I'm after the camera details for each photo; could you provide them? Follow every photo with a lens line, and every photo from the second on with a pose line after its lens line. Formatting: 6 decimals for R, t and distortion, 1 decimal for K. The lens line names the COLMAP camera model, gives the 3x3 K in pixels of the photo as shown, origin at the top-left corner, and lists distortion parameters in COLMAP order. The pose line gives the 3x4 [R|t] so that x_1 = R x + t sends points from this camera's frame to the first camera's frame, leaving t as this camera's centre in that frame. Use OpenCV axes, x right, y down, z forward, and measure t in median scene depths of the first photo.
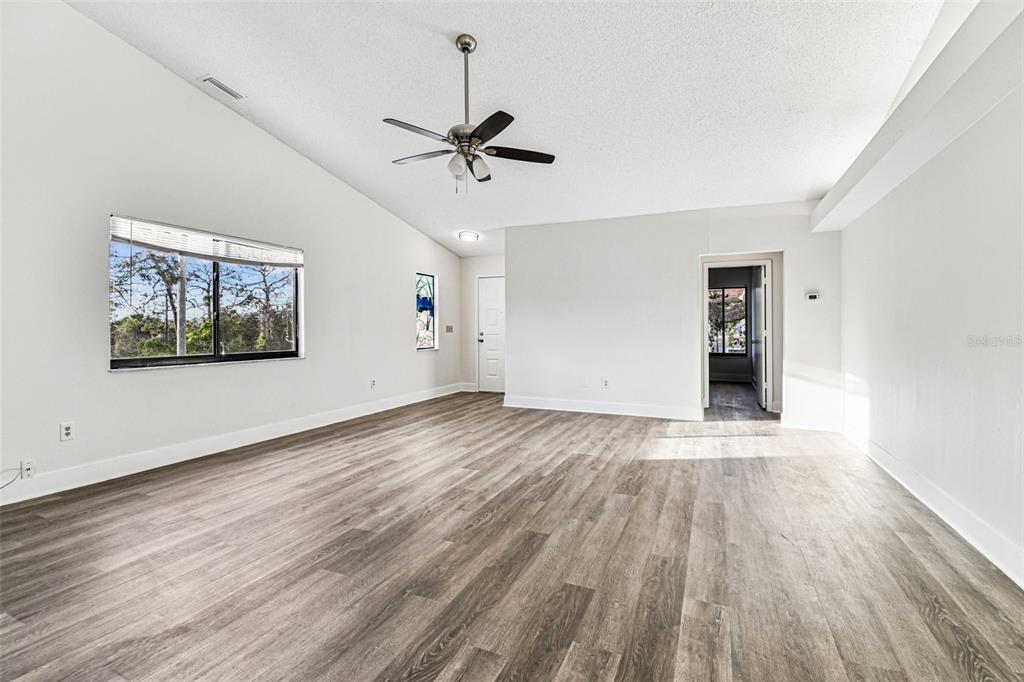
lens RADIAL K [[454.5, 0, 521.3], [0, 454.5, 337.8], [0, 0, 1]] dist [0.000974, -0.014924]
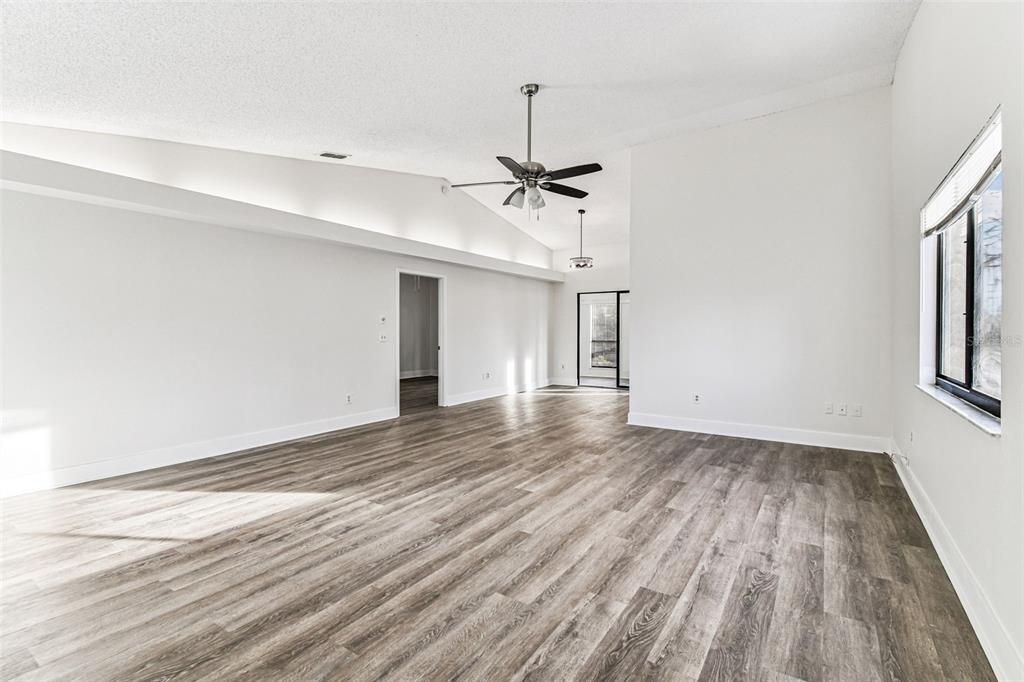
lens RADIAL K [[465.8, 0, 535.8], [0, 465.8, 329.8], [0, 0, 1]] dist [0.019852, 0.000173]
pose [[-0.987501, -0.000481, 0.157610, -0.311010], [0.002941, 0.999765, 0.021478, -0.062984], [-0.157583, 0.021673, -0.987268, 2.090177]]
